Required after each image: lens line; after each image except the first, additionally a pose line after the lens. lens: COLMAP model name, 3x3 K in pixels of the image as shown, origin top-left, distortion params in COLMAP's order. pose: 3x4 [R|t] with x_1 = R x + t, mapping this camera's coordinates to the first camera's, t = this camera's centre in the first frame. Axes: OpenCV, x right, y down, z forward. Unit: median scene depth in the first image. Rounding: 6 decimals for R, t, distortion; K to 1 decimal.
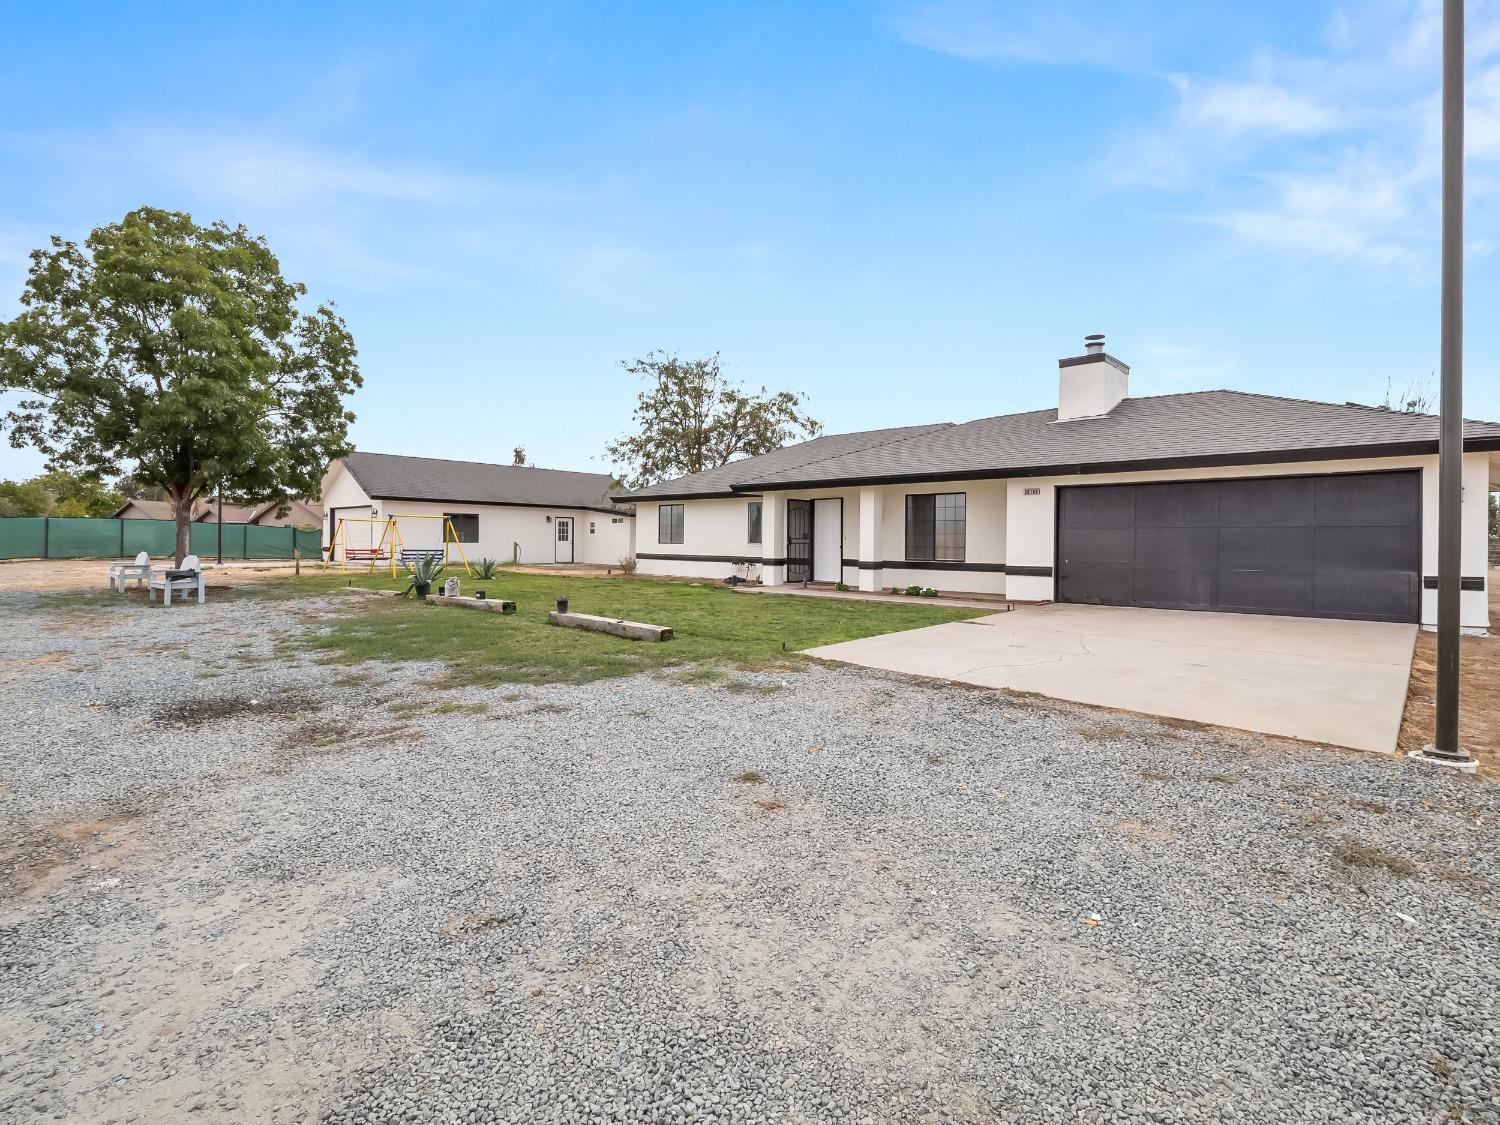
lens RADIAL K [[718.0, 0, 751.7], [0, 718.0, 547.7], [0, 0, 1]] dist [0.000801, -0.000717]
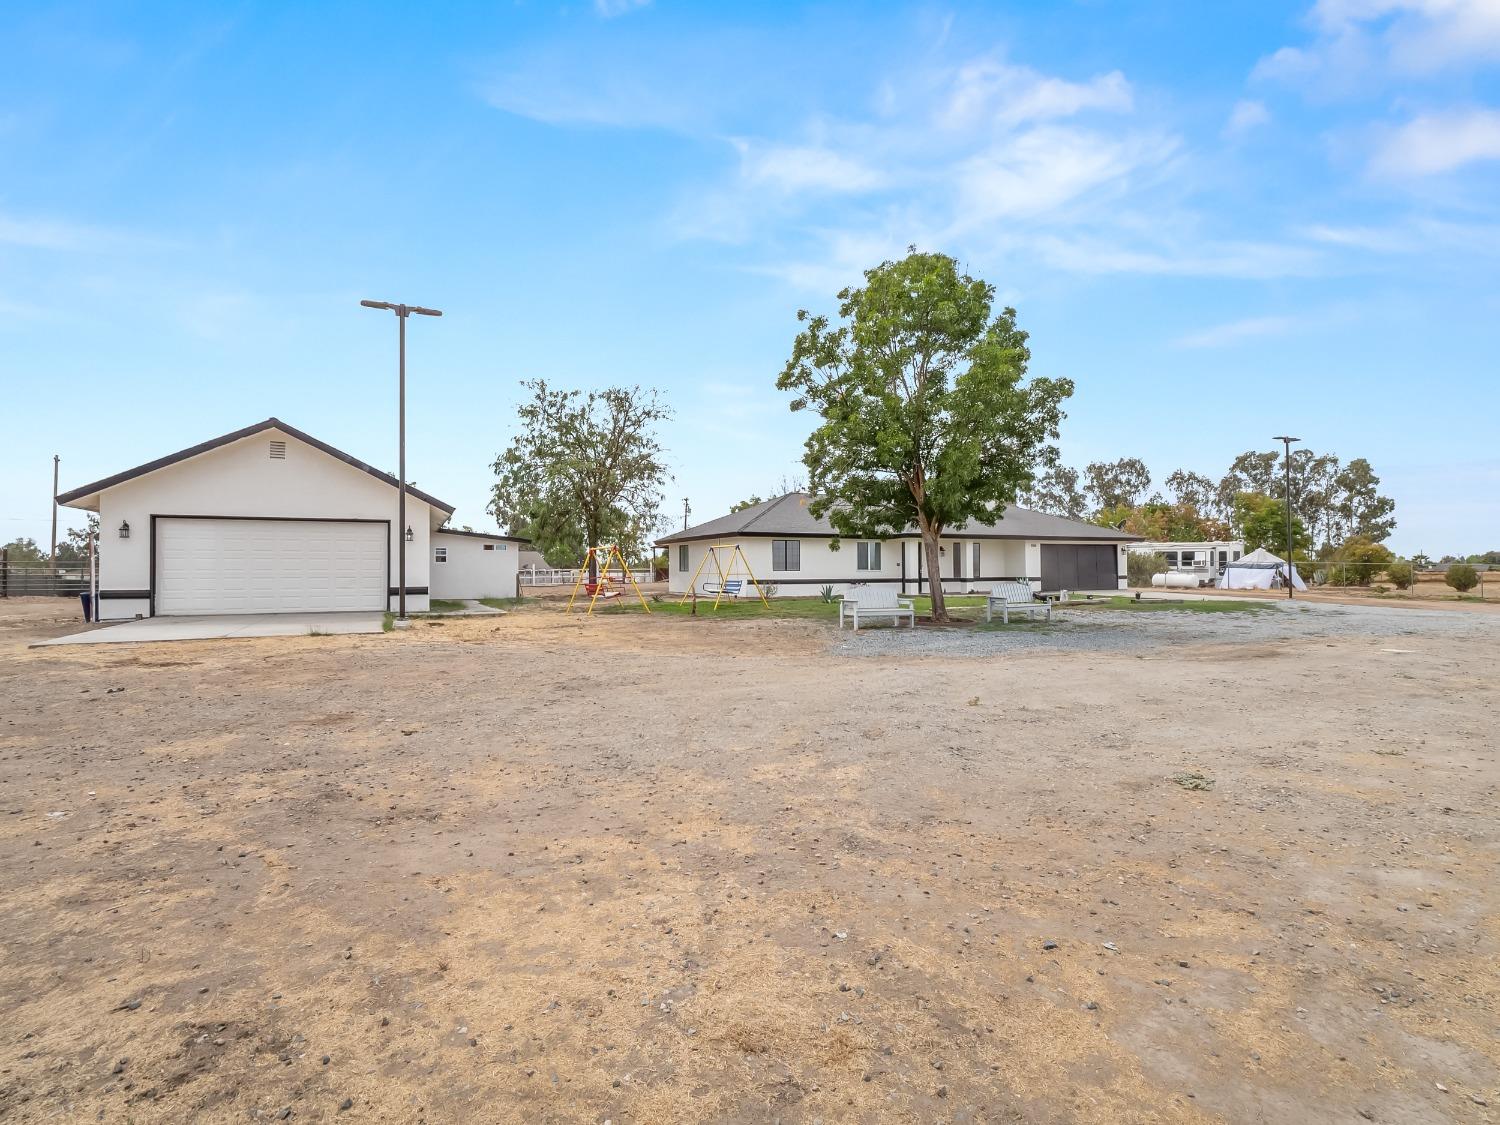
lens RADIAL K [[739.8, 0, 750.0], [0, 739.8, 562.5], [0, 0, 1]] dist [-0.002794, -0.000631]
pose [[0.363965, -0.002645, 0.931409, -1.733142], [0.015355, 0.999877, -0.003160, -0.022798], [-0.931286, 0.015452, 0.363960, 0.768837]]
